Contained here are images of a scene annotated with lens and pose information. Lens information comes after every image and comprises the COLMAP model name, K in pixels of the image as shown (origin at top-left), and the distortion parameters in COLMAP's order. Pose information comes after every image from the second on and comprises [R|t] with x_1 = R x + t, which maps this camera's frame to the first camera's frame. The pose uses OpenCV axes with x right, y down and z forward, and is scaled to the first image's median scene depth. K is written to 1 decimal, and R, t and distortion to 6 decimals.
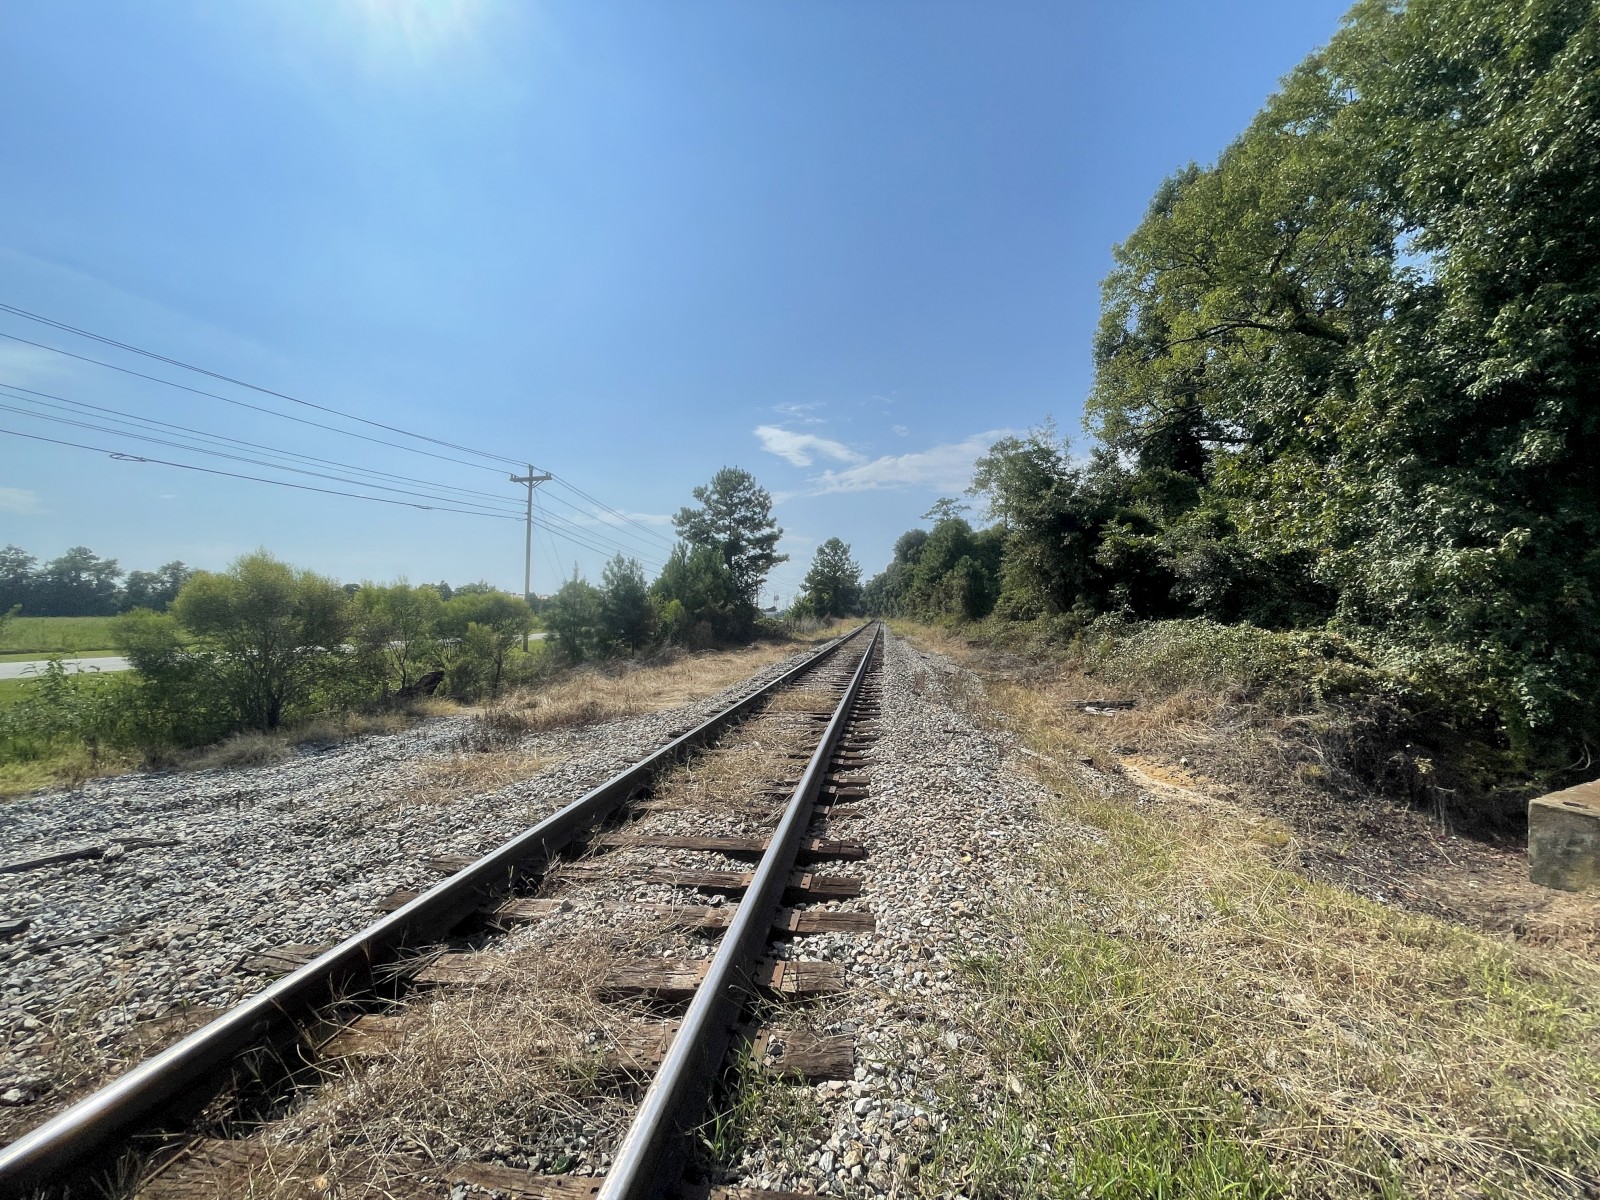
lens RADIAL K [[641.6, 0, 797.3], [0, 641.6, 597.1], [0, 0, 1]] dist [-0.006059, -0.000369]
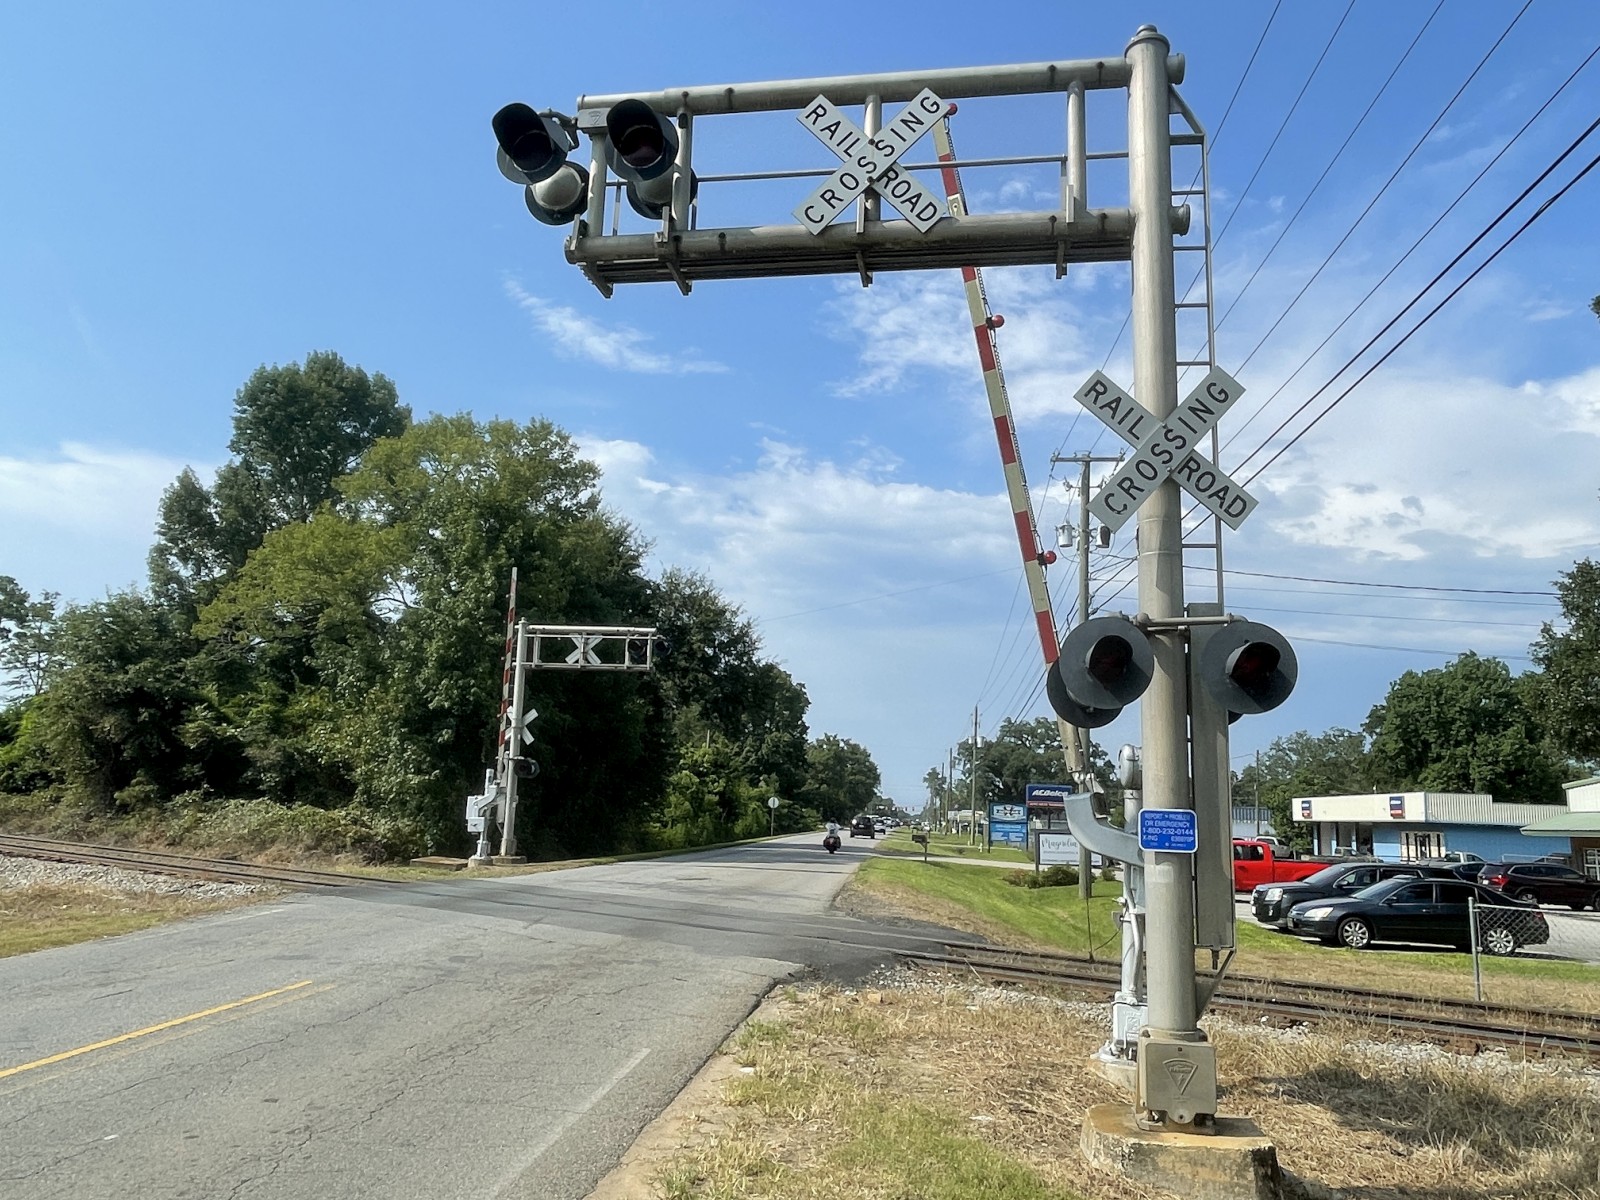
lens RADIAL K [[1122.1, 0, 809.4], [0, 1122.1, 589.1], [0, 0, 1]] dist [0.004057, -0.008052]
pose [[0.440689, 0.198743, 0.875382, -1.634110], [-0.067817, 0.979767, -0.188302, -0.052074], [-0.895094, 0.023617, 0.445251, -1.709872]]
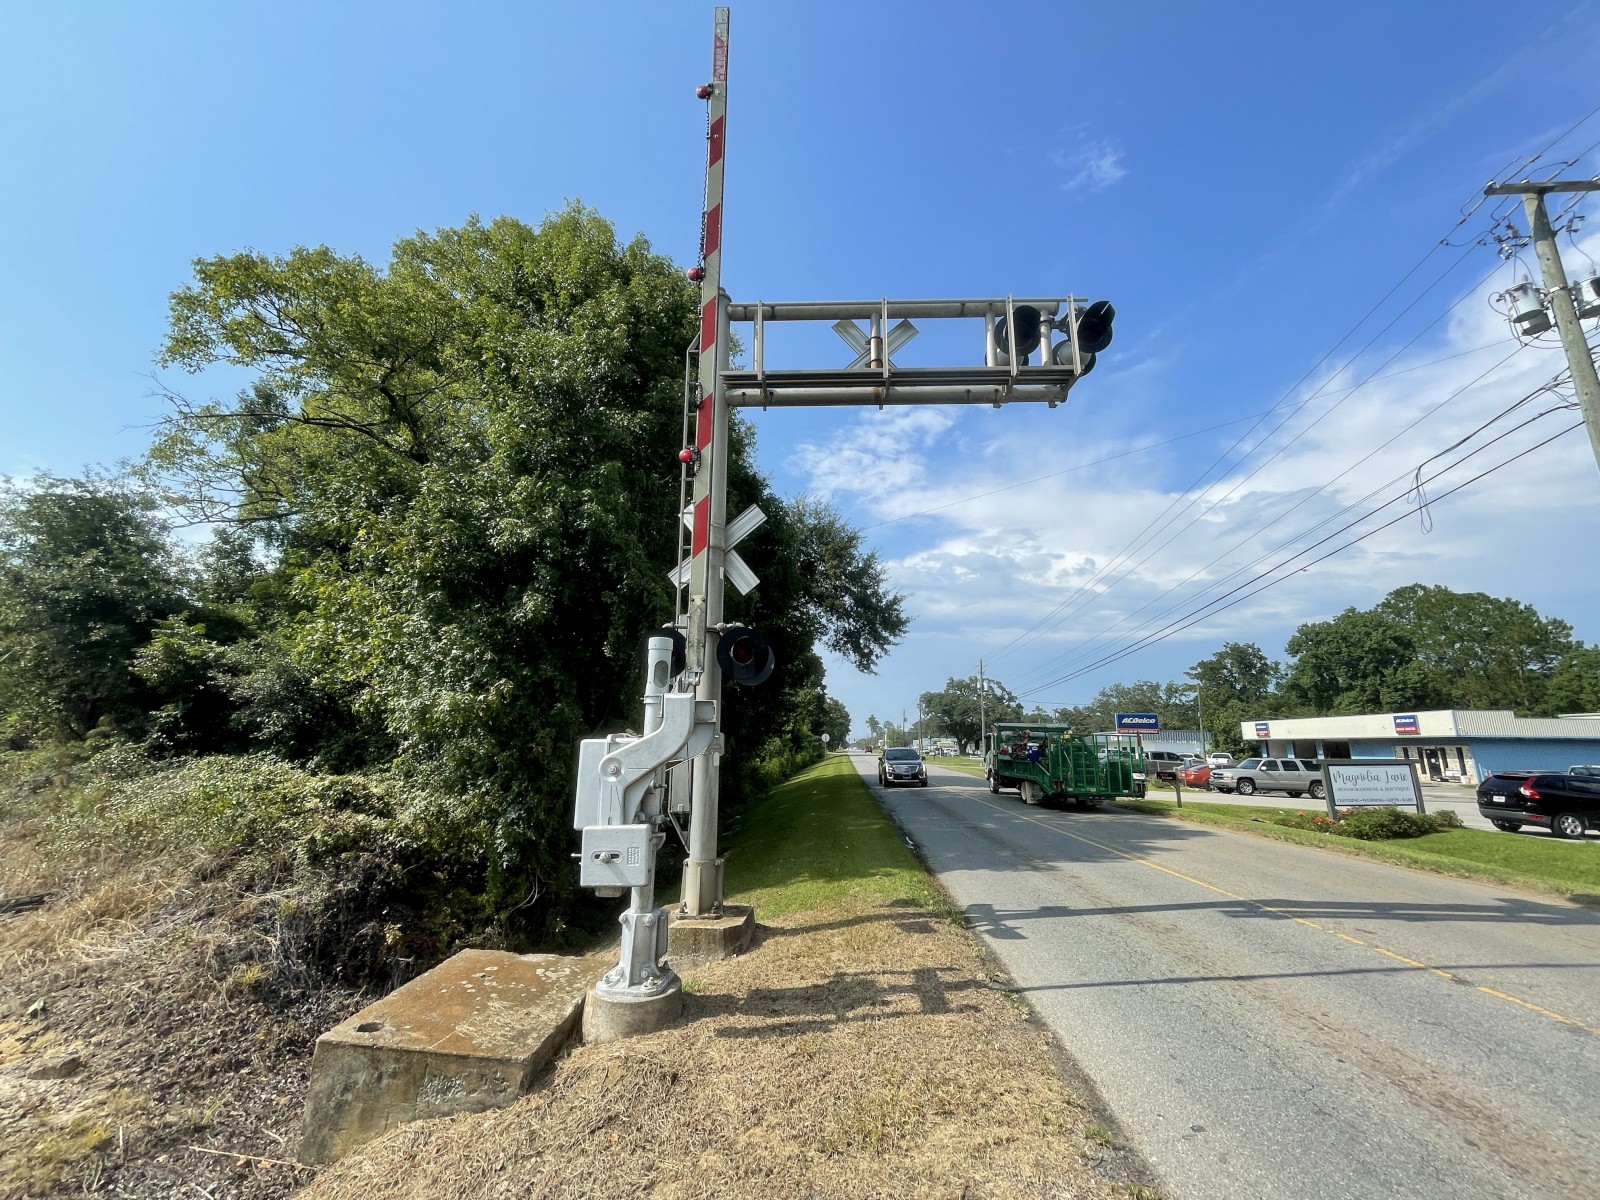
lens RADIAL K [[641.6, 0, 806.6], [0, 641.6, 601.3], [0, 0, 1]] dist [-0.006059, -0.000369]
pose [[0.419627, 0.207312, 0.883705, 0.298571], [-0.039166, 0.976798, -0.210553, -0.021543], [-0.906851, 0.053742, 0.418010, 0.066167]]
